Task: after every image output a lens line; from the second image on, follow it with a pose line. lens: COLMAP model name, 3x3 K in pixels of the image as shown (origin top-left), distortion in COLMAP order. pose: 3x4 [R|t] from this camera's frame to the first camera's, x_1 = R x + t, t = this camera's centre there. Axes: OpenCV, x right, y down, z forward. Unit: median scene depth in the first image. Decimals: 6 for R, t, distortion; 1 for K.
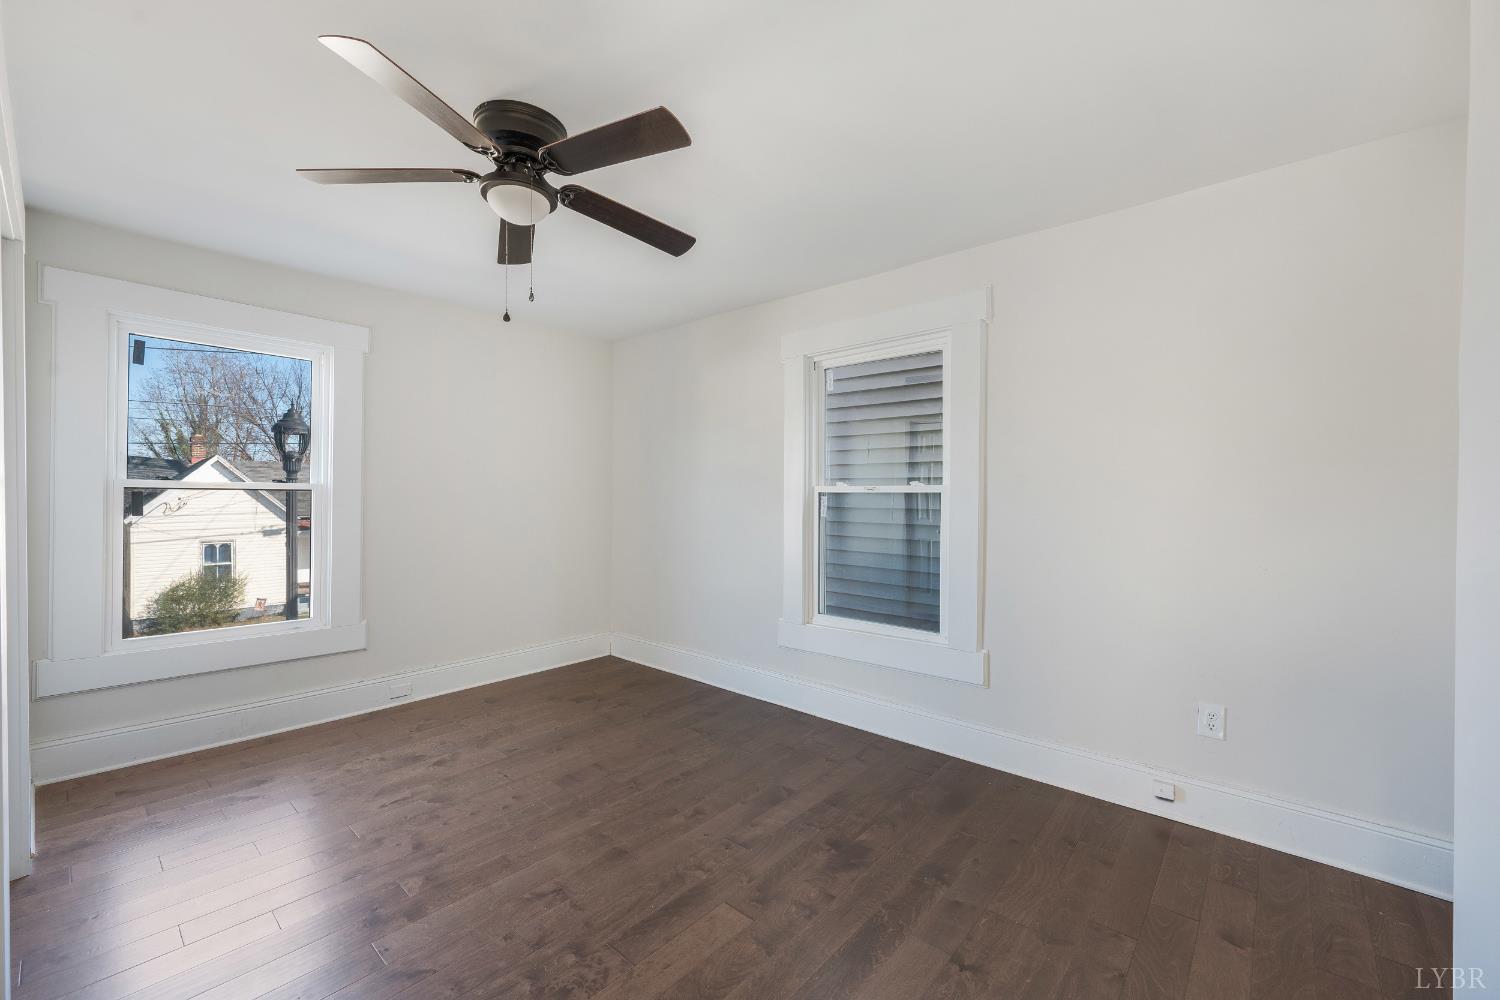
lens RADIAL K [[610.1, 0, 745.4], [0, 610.1, 497.9], [0, 0, 1]] dist [-0.000482, -0.000101]
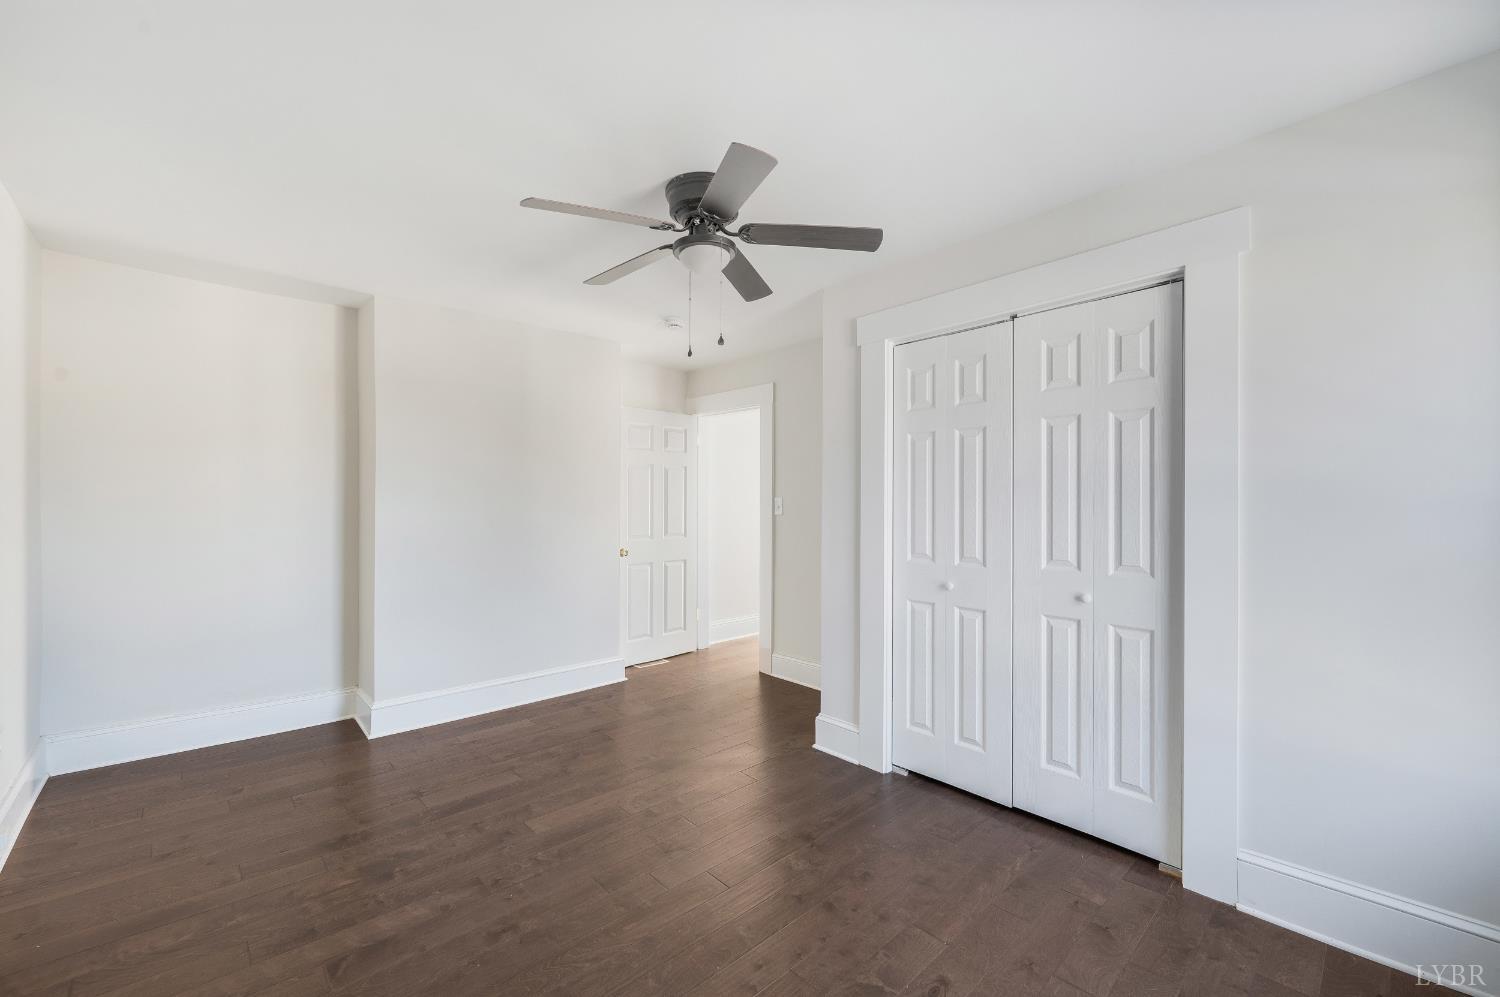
lens RADIAL K [[610.1, 0, 745.4], [0, 610.1, 496.4], [0, 0, 1]] dist [-0.000482, -0.000101]
pose [[-0.995092, -0.005086, 0.098819, -0.500874], [-0.005983, 0.999944, -0.008782, -0.017010], [-0.098769, -0.009330, -0.995067, 1.901040]]
